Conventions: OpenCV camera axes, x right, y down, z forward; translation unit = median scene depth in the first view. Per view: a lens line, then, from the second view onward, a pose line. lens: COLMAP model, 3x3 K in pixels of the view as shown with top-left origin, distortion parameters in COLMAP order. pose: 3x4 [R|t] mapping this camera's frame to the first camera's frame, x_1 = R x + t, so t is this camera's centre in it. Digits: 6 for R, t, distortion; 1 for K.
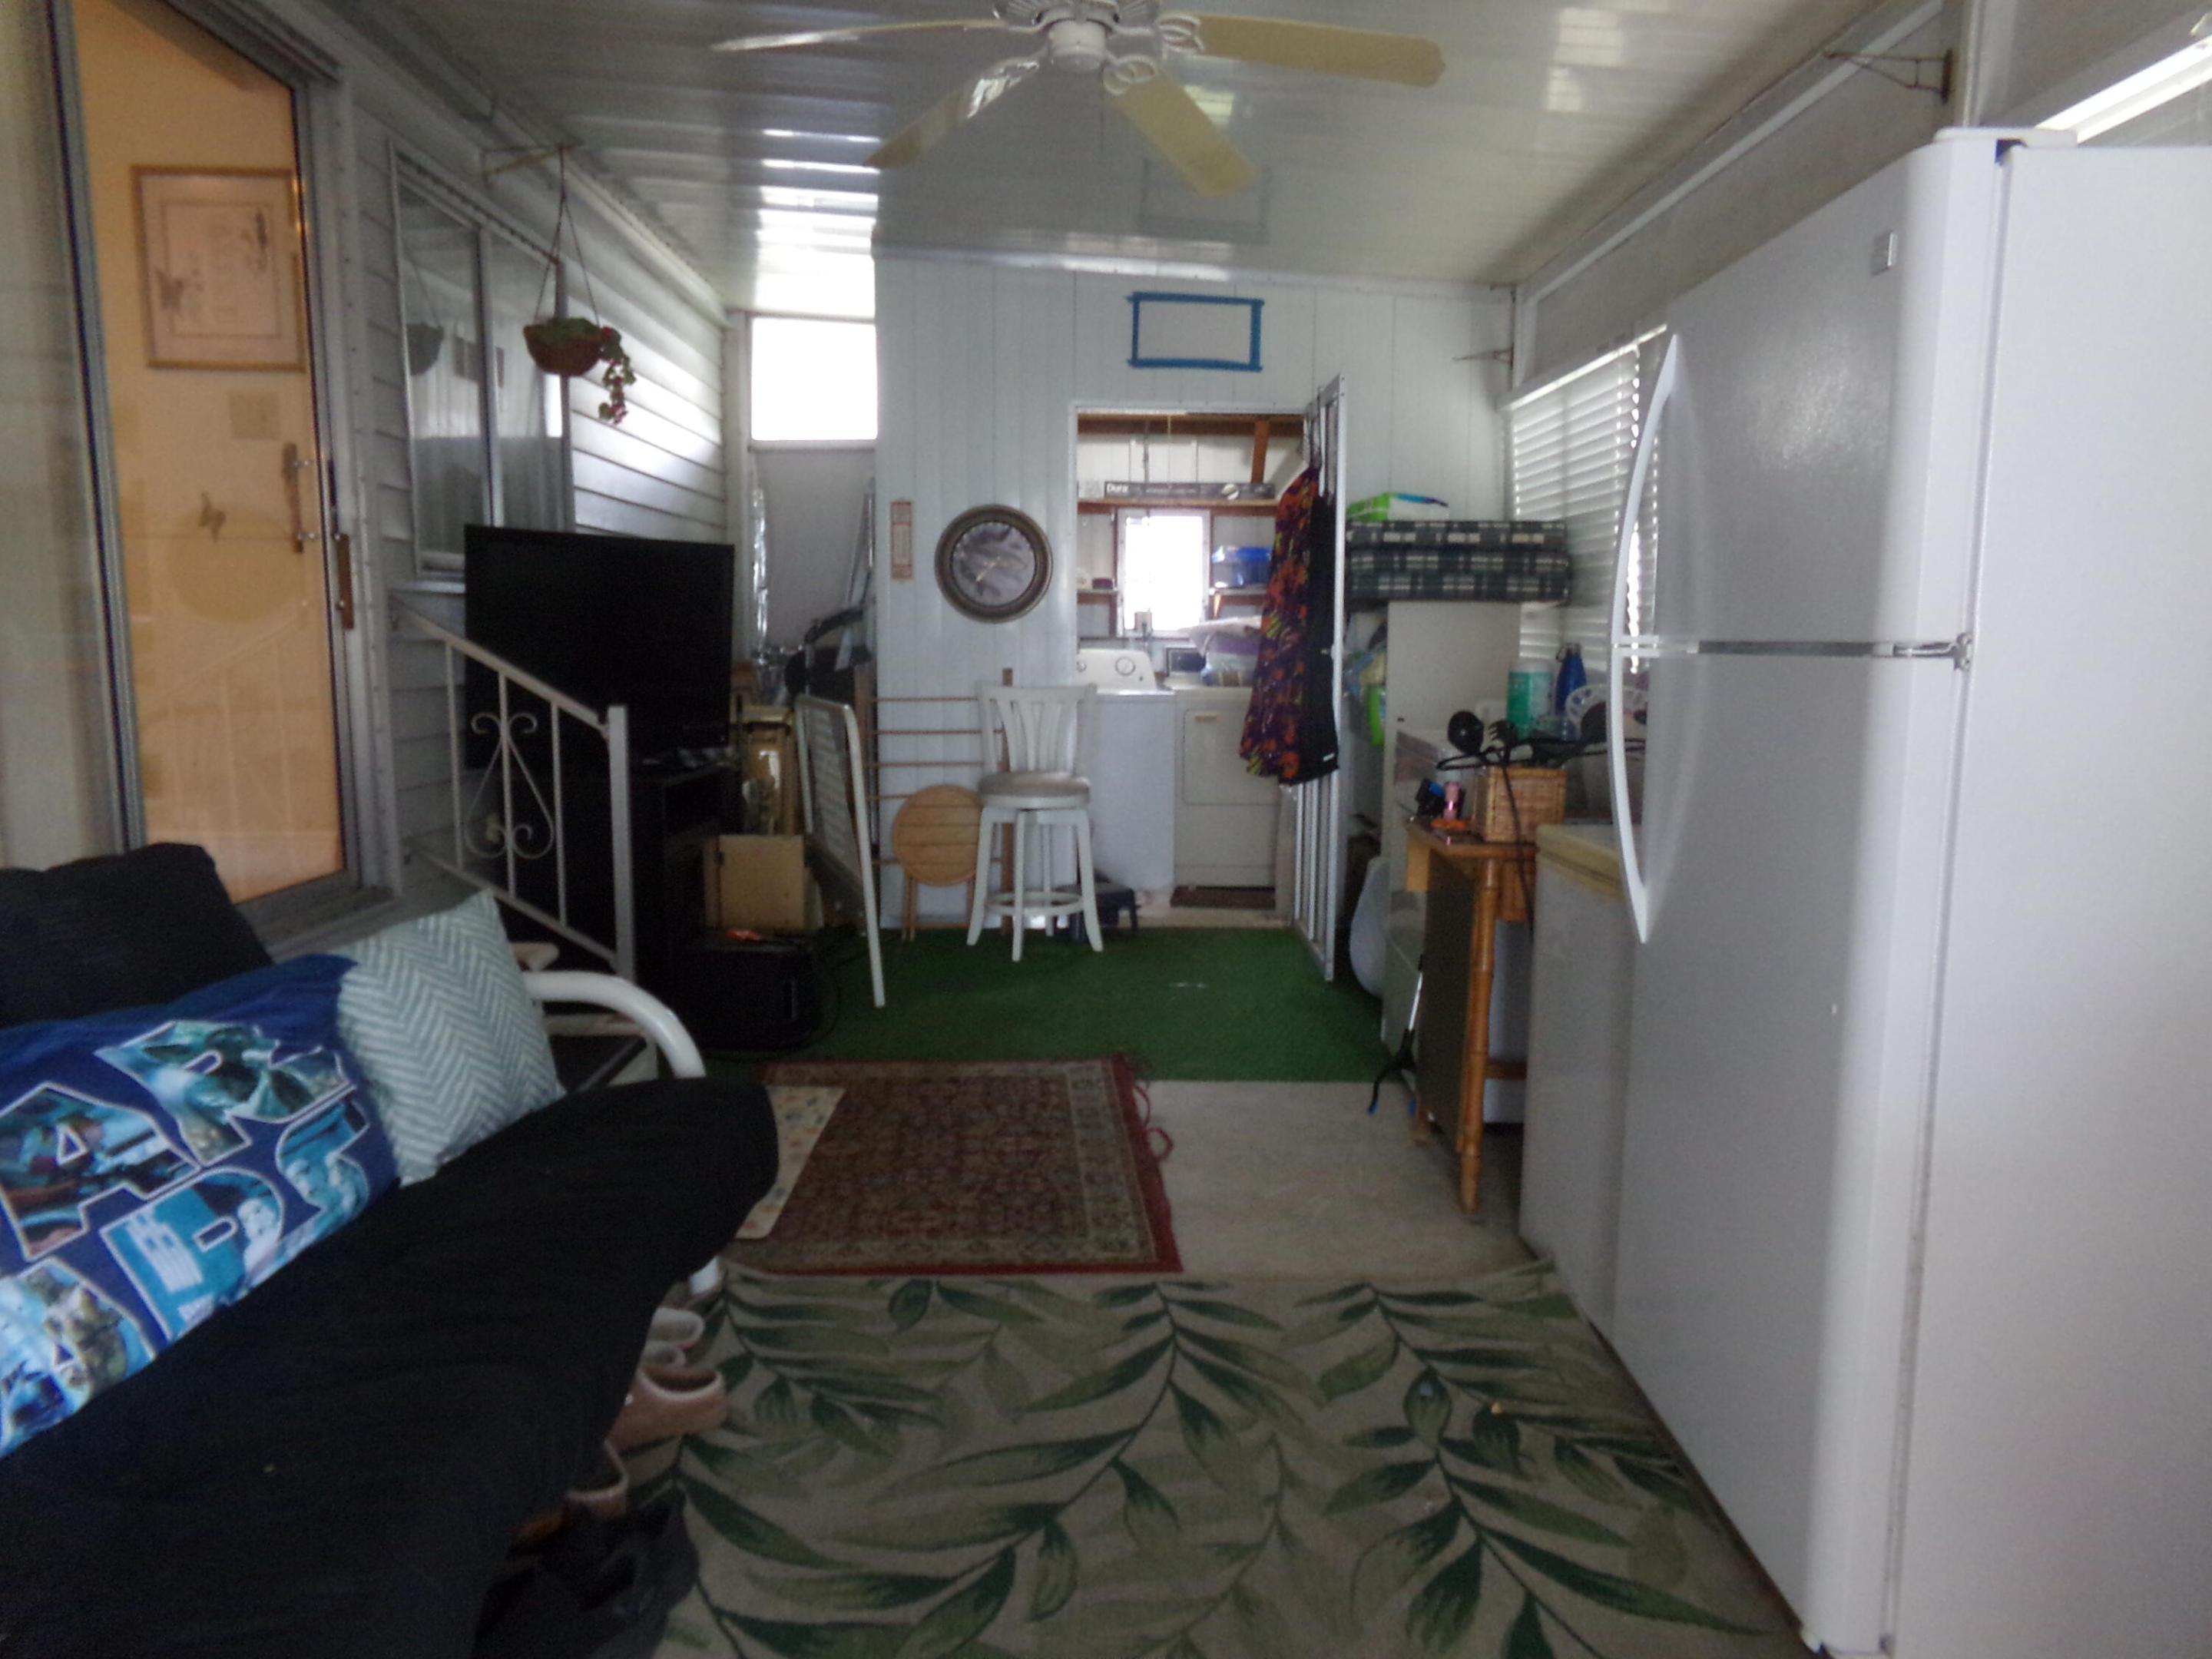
lens RADIAL K [[1533.7, 0, 1092.4], [0, 1533.7, 834.8], [0, 0, 1]] dist [-0.091208, 0.172645]
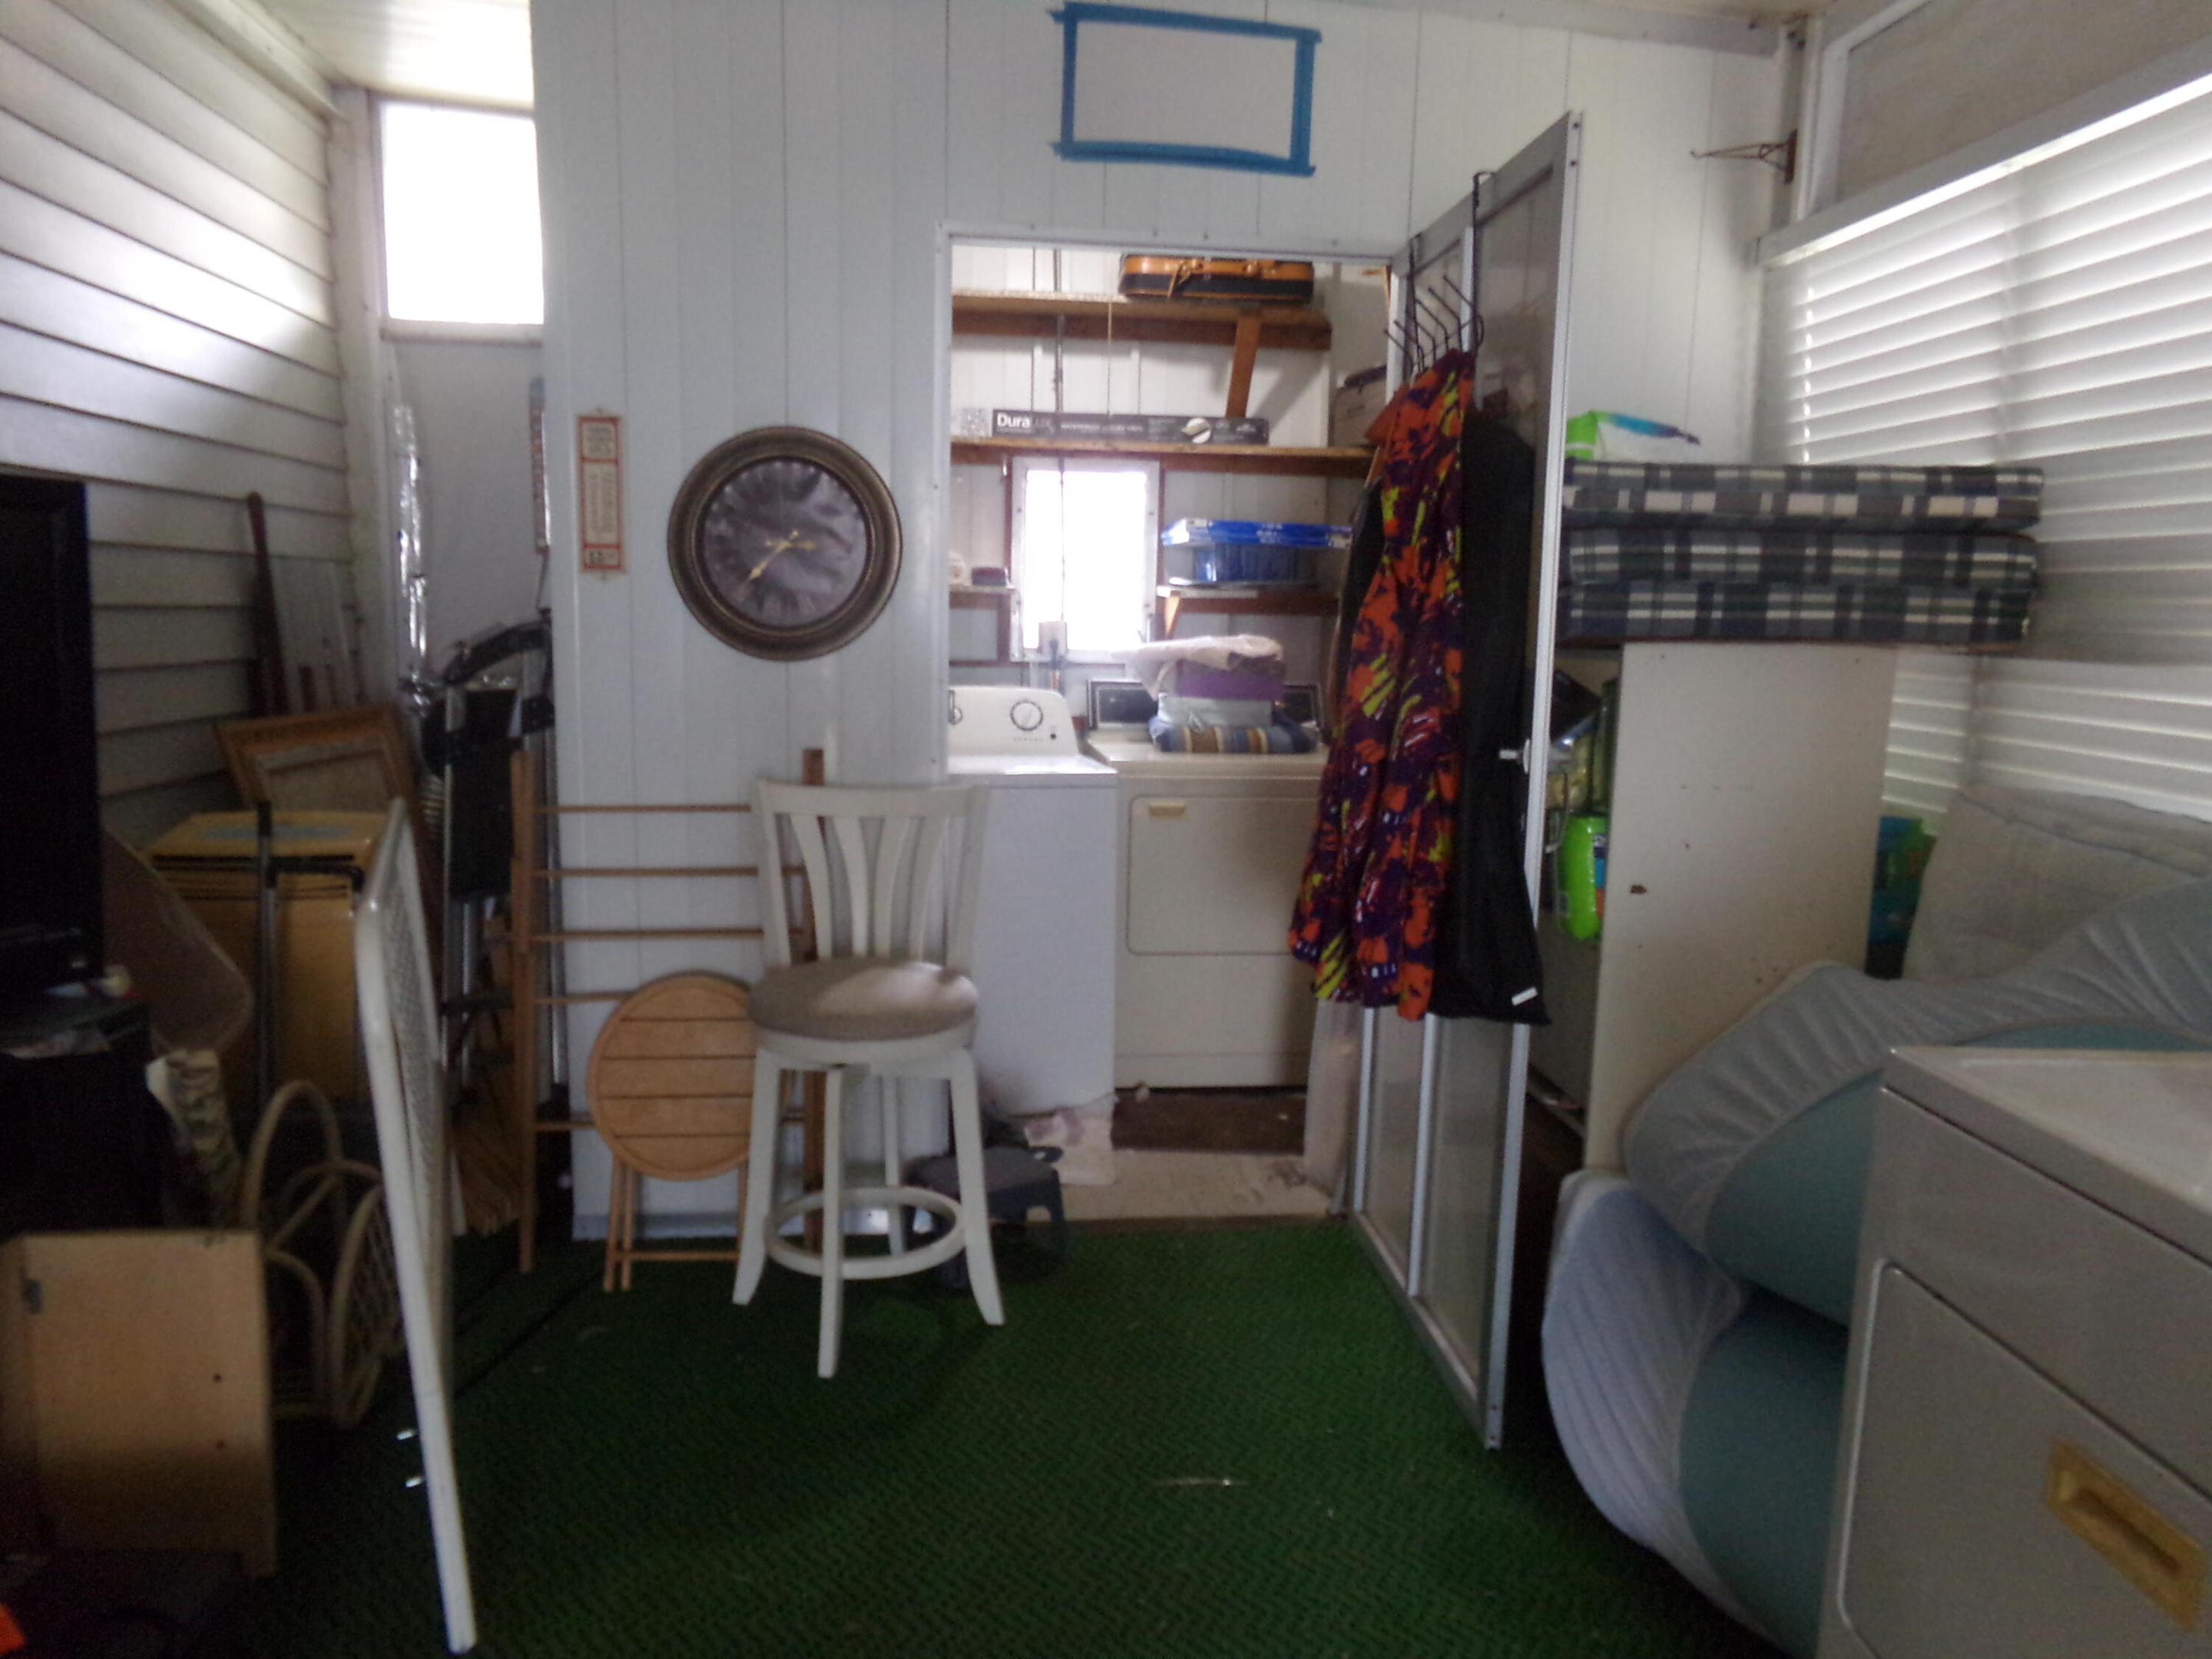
lens RADIAL K [[1533.7, 0, 1092.4], [0, 1533.7, 834.8], [0, 0, 1]] dist [-0.091208, 0.172645]
pose [[0.996049, 0.000227, 0.088808, -0.007794], [-0.001489, 0.999899, 0.014140, -0.084277], [-0.088795, -0.014216, 0.995948, 0.465004]]
